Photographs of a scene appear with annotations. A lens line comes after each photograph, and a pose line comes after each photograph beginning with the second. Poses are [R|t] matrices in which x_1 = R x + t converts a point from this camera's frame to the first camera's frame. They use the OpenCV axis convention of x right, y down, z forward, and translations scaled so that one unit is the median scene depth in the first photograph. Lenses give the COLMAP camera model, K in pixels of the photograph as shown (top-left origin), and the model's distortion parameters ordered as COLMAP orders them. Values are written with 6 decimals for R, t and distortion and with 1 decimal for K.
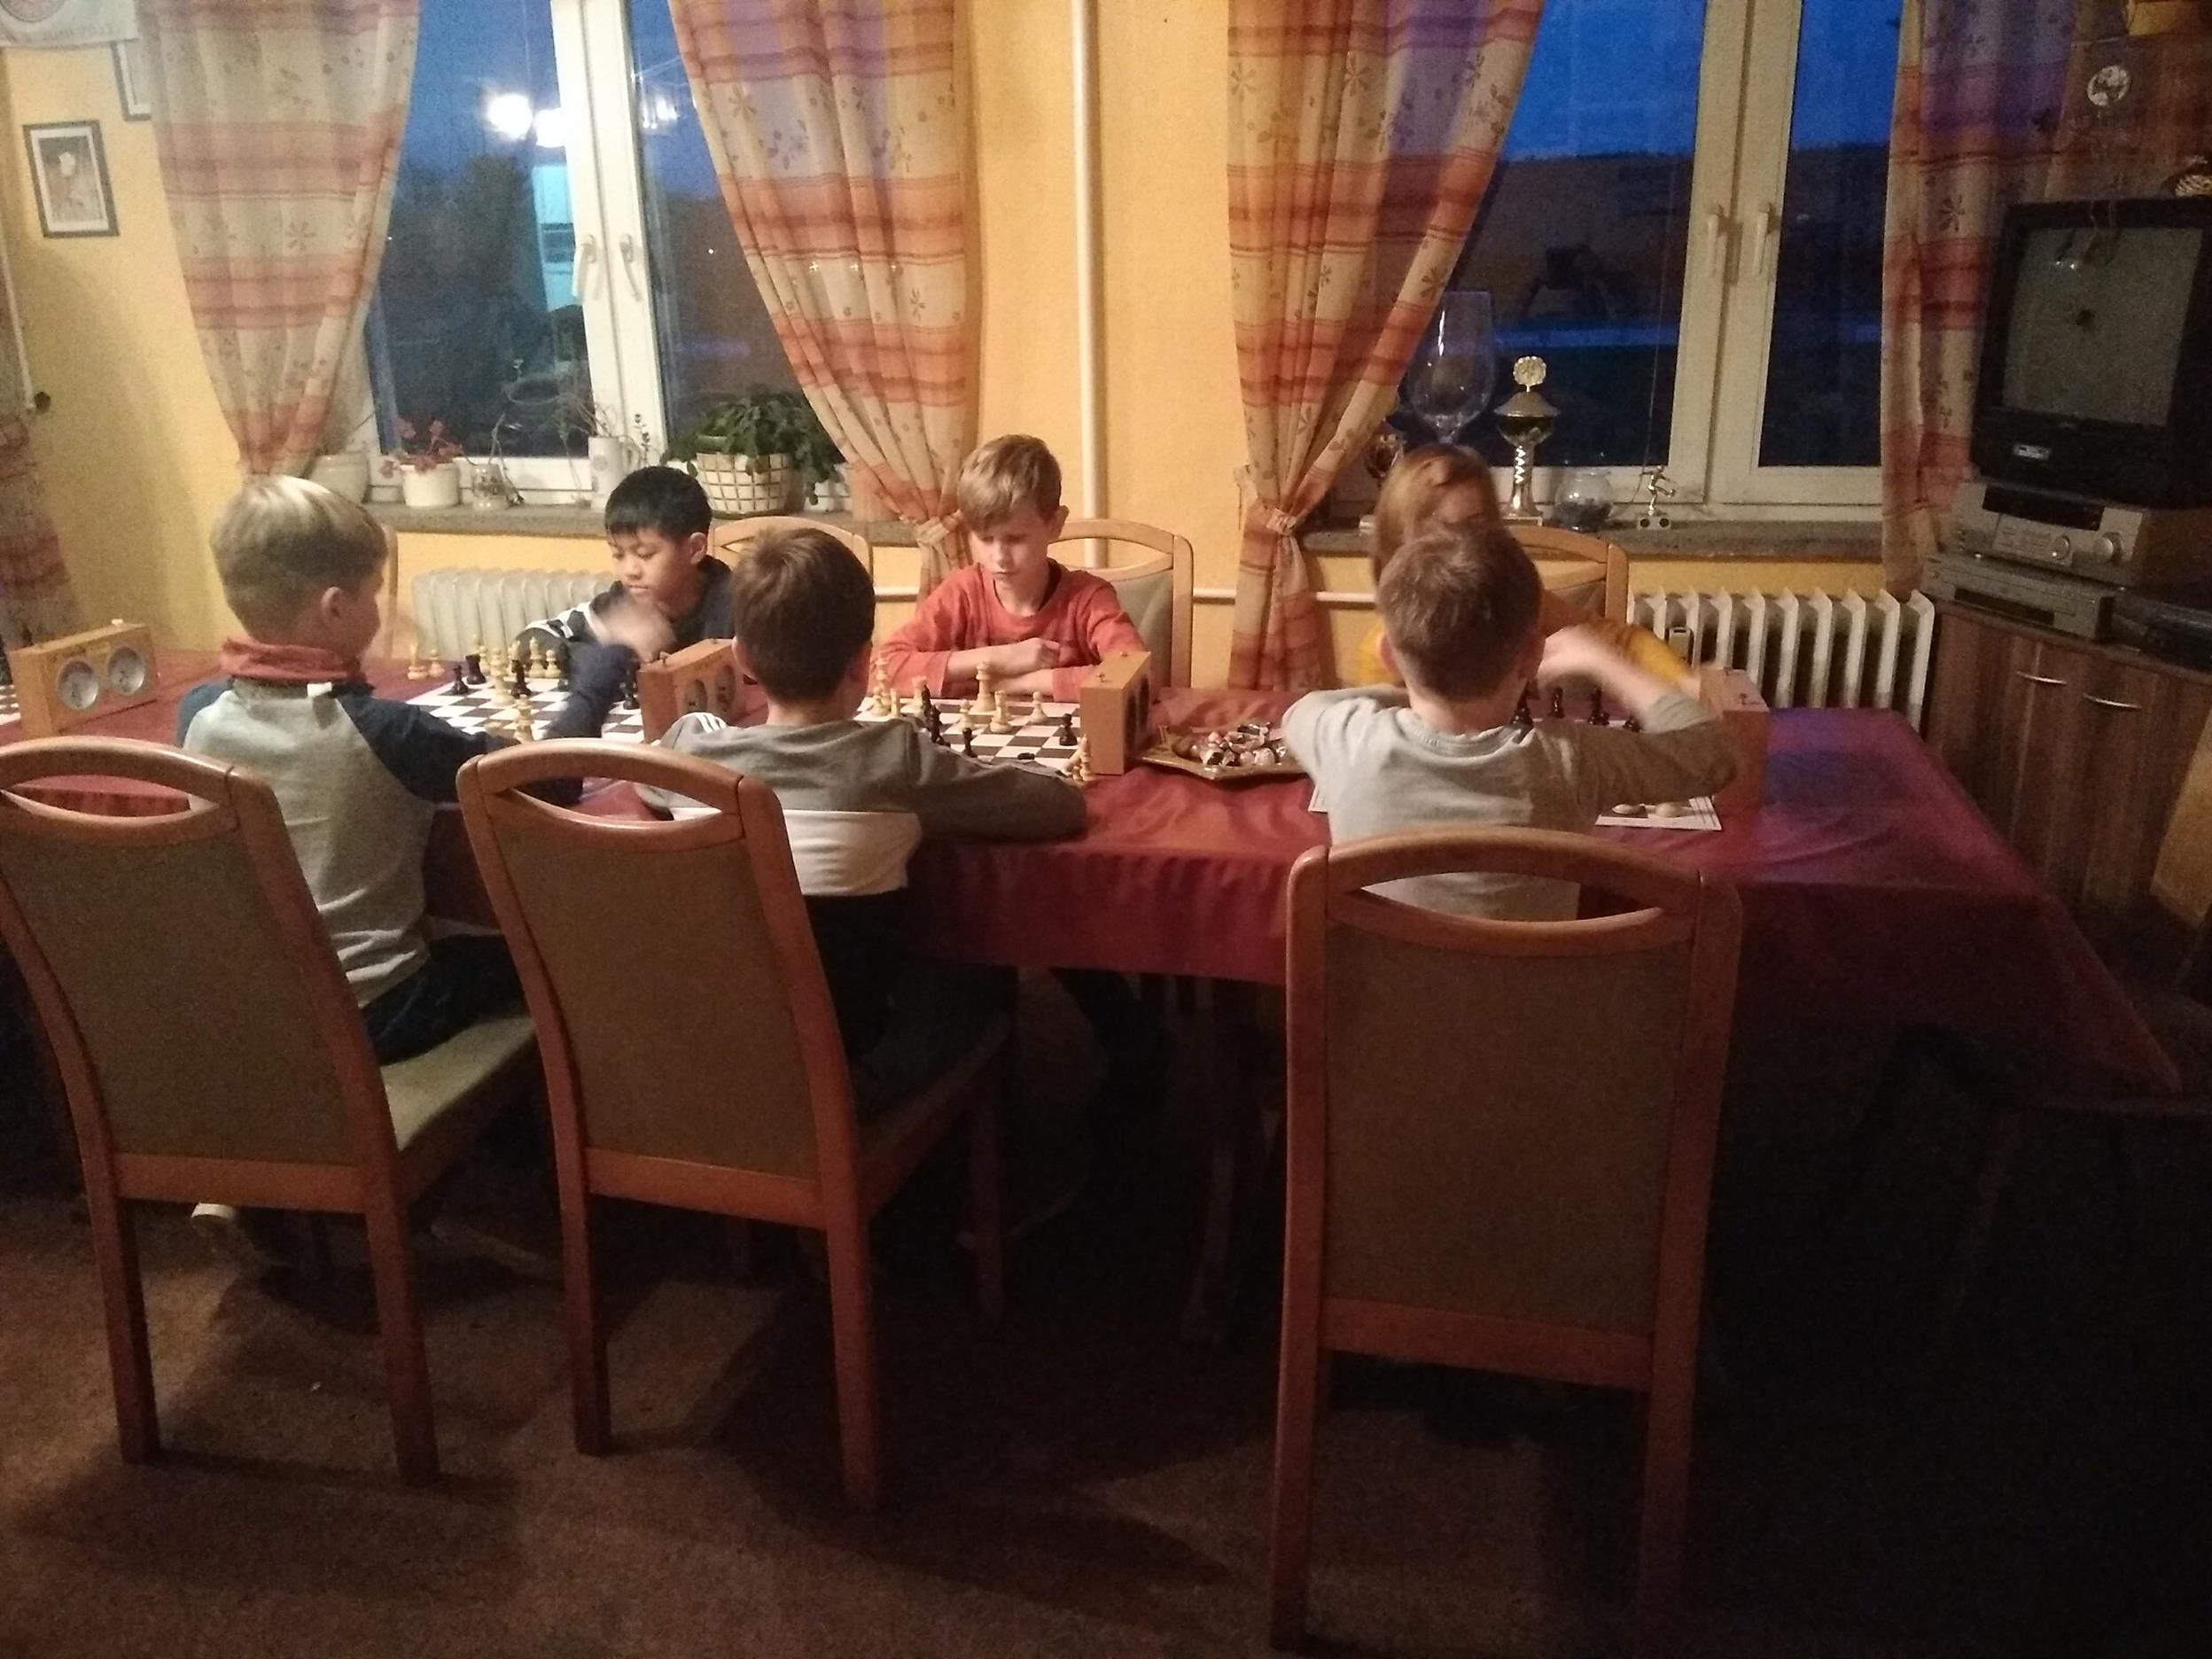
lens RADIAL K [[1680.9, 0, 1091.7], [0, 1680.9, 817.1], [0, 0, 1]] dist [0.113303, -0.170750]
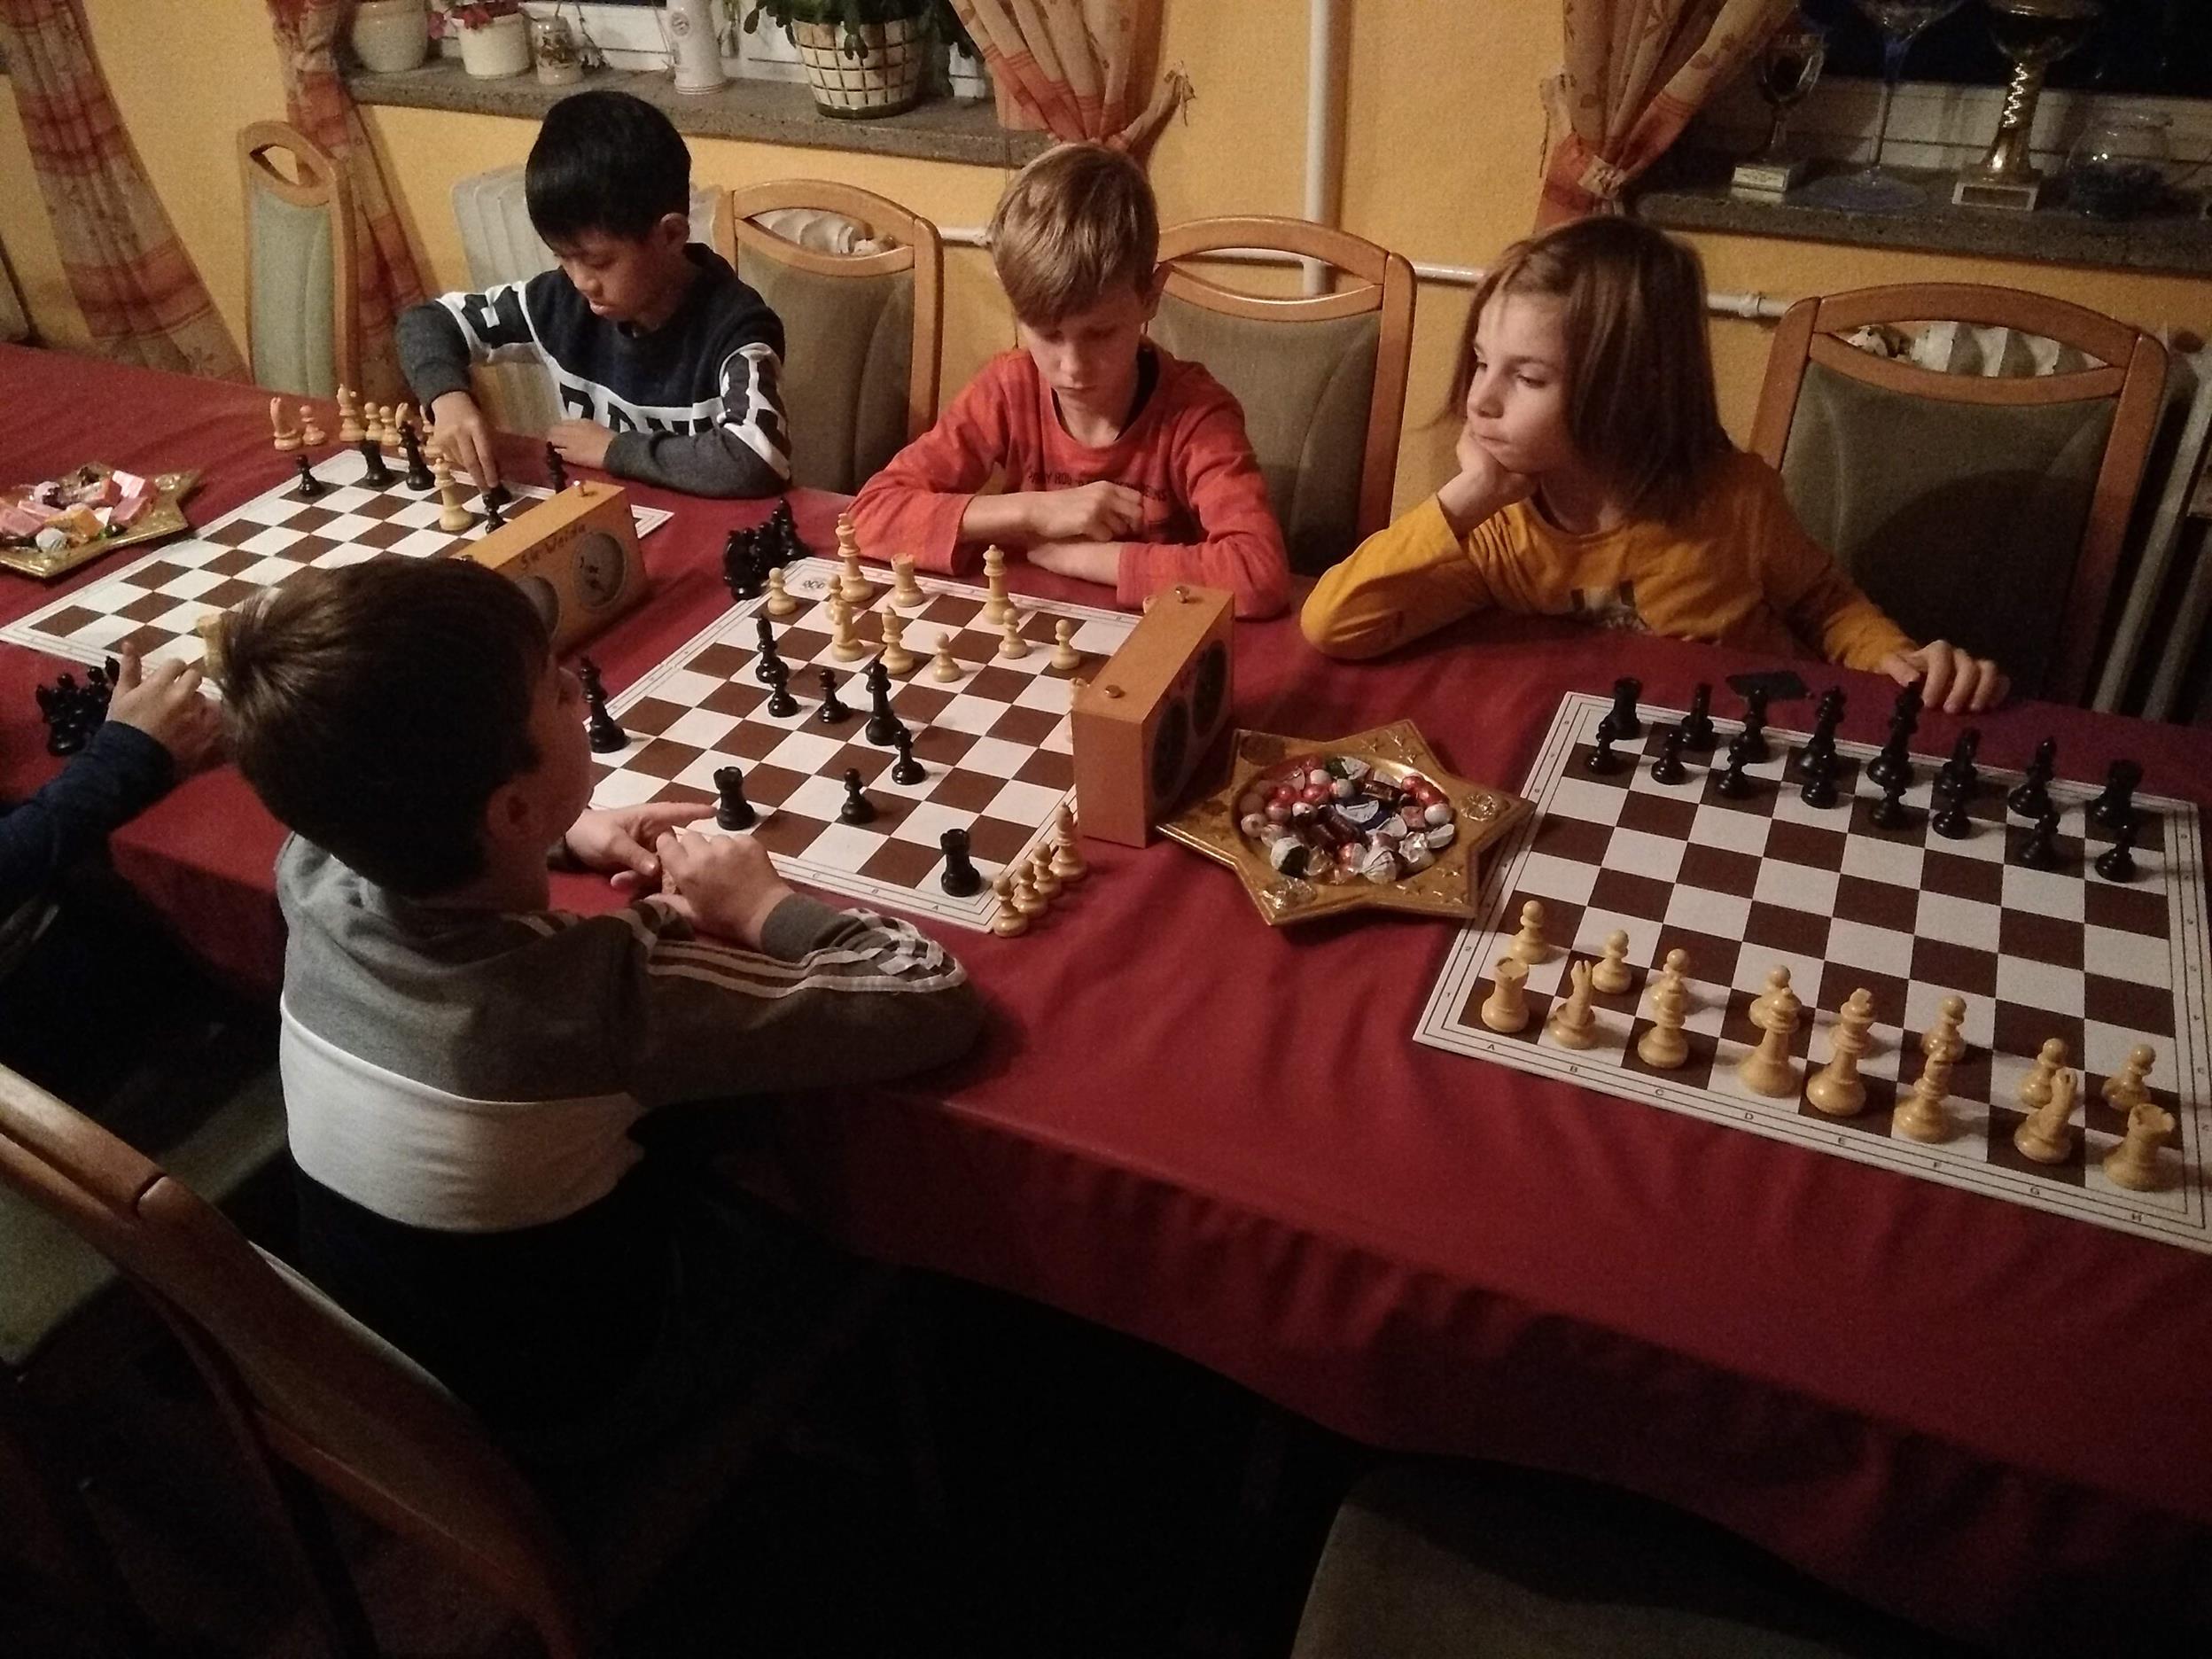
lens RADIAL K [[1680.9, 0, 1091.7], [0, 1680.9, 817.1], [0, 0, 1]] dist [0.113303, -0.170750]
pose [[0.976228, 0.105012, -0.189607, 0.072438], [-0.041491, 0.949157, 0.312057, -0.140385], [0.212736, -0.296772, 0.930951, 0.286237]]
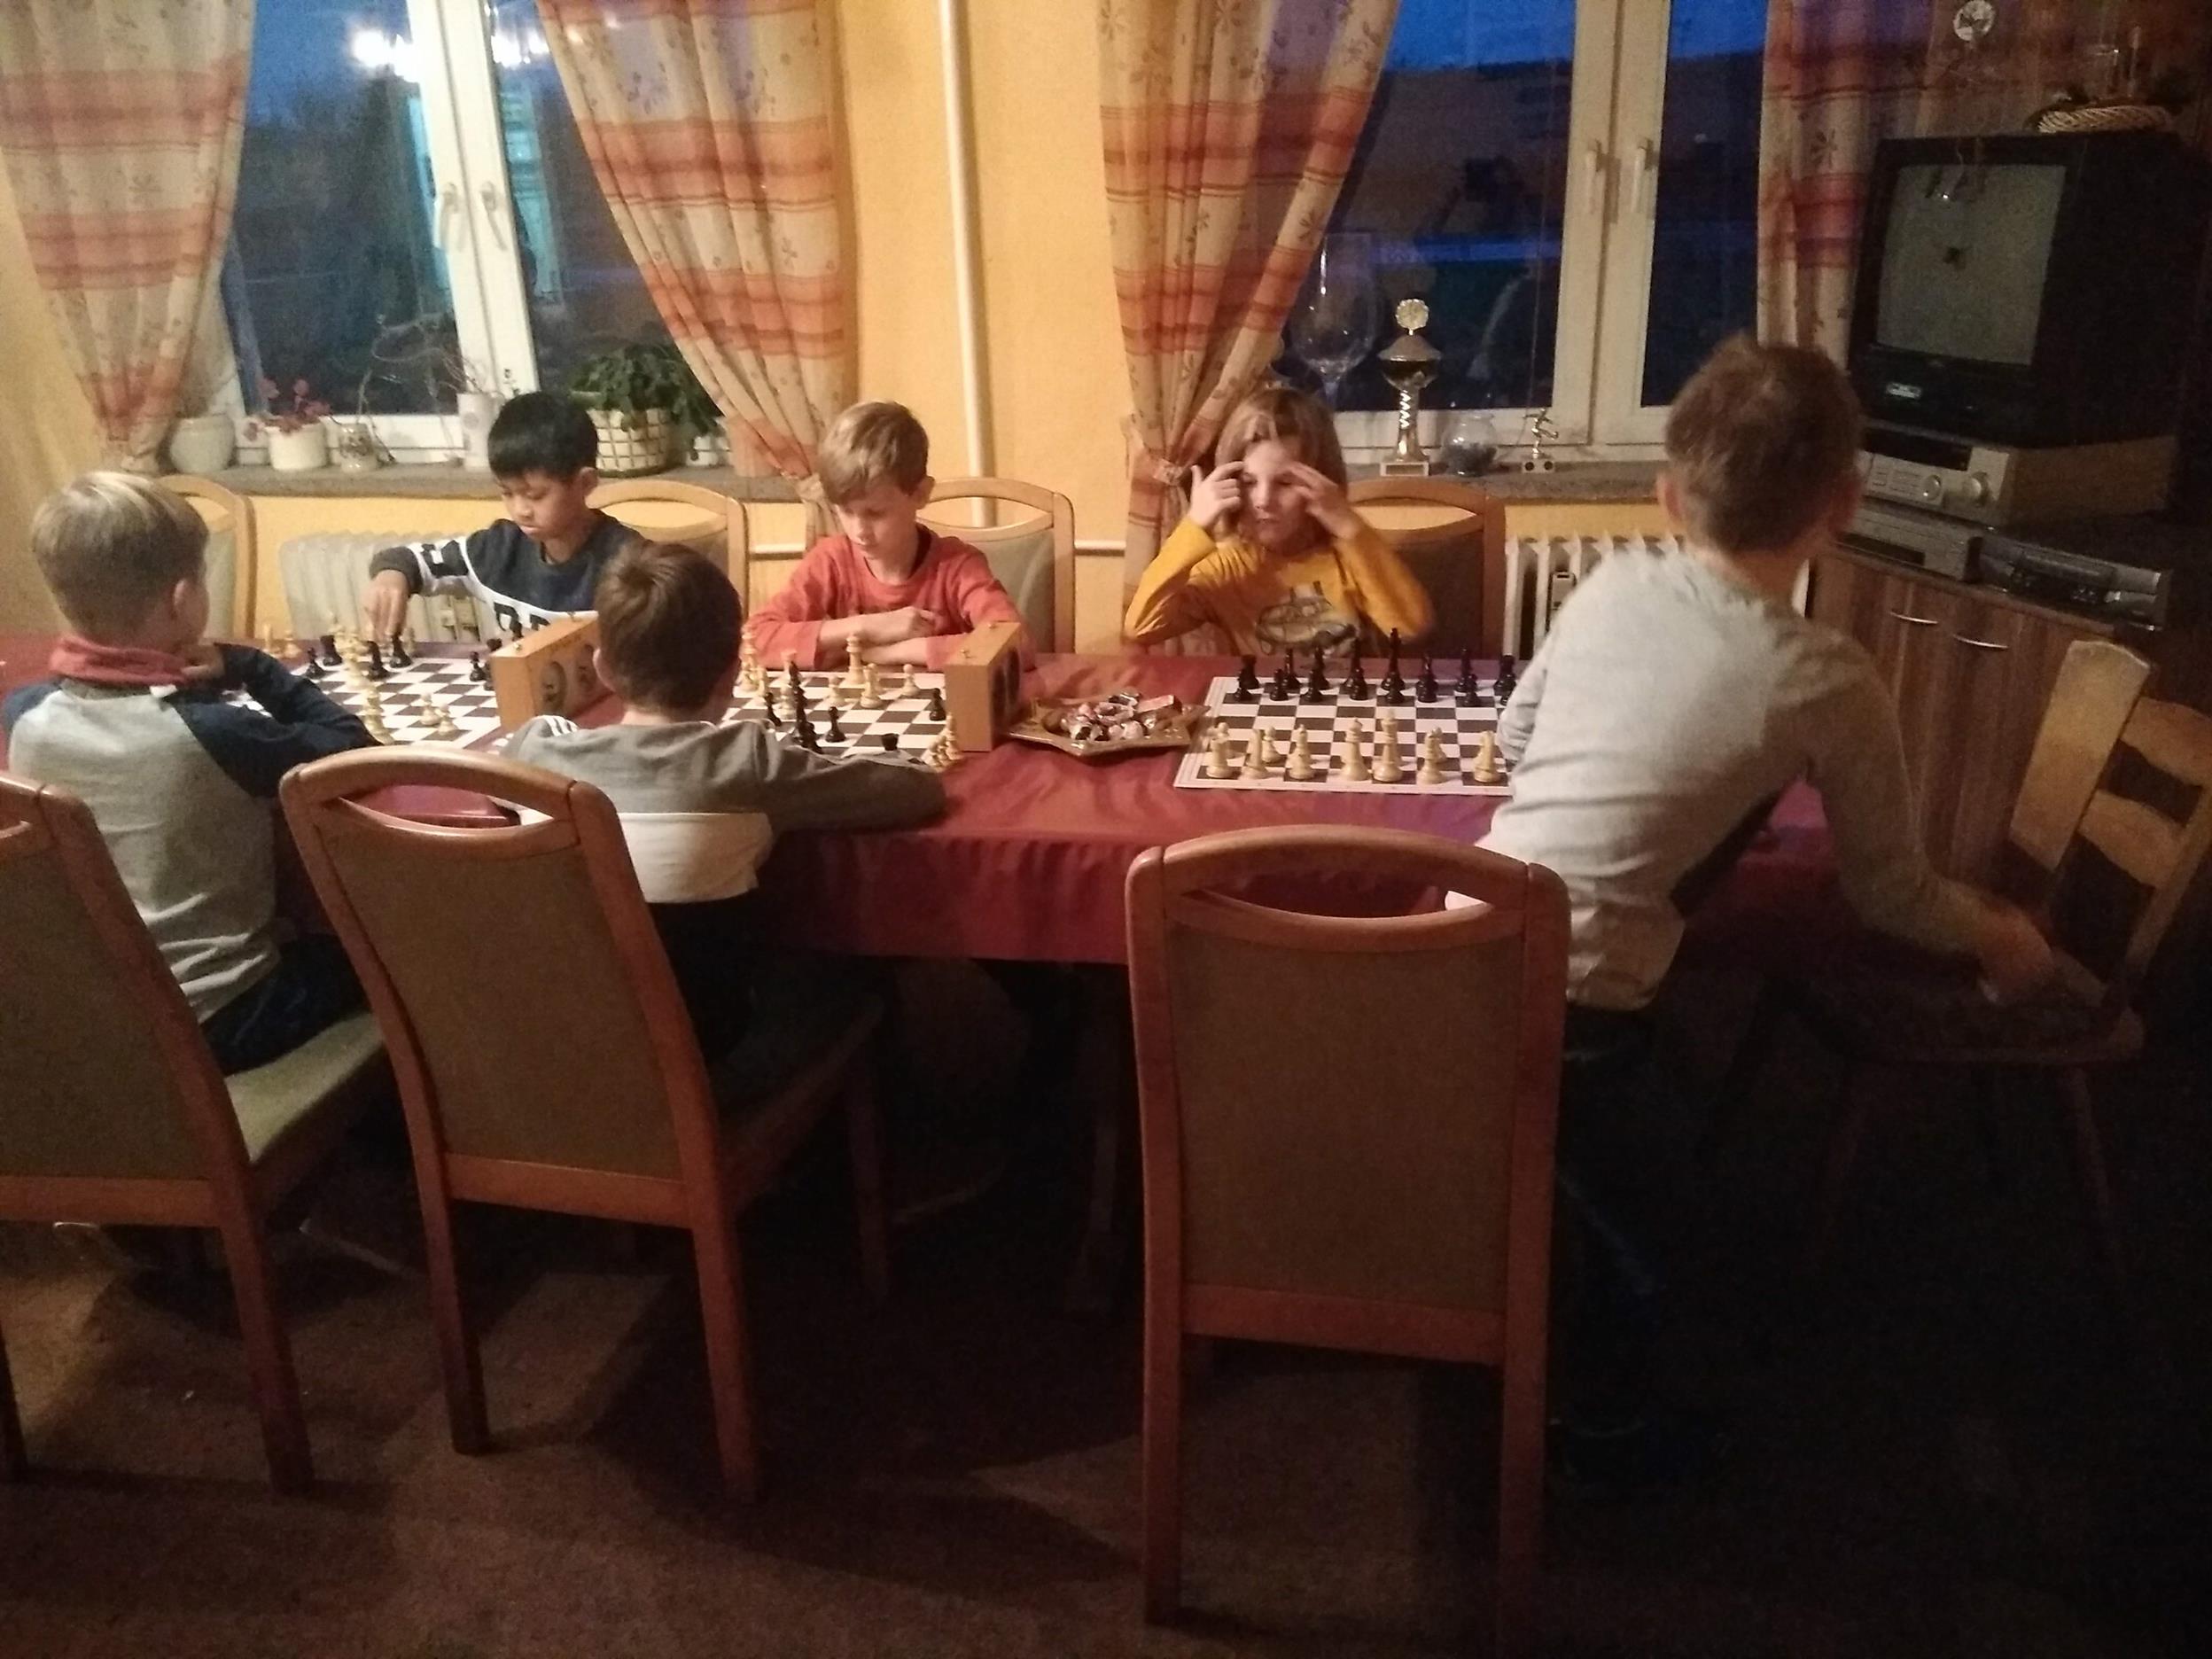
lens RADIAL K [[1680.9, 0, 1091.7], [0, 1680.9, 817.1], [0, 0, 1]] dist [0.113303, -0.170750]
pose [[0.998878, -0.029415, 0.037111, 0.025295], [0.027771, 0.998643, 0.044054, -0.018167], [-0.038357, -0.042974, 0.998340, 0.006555]]
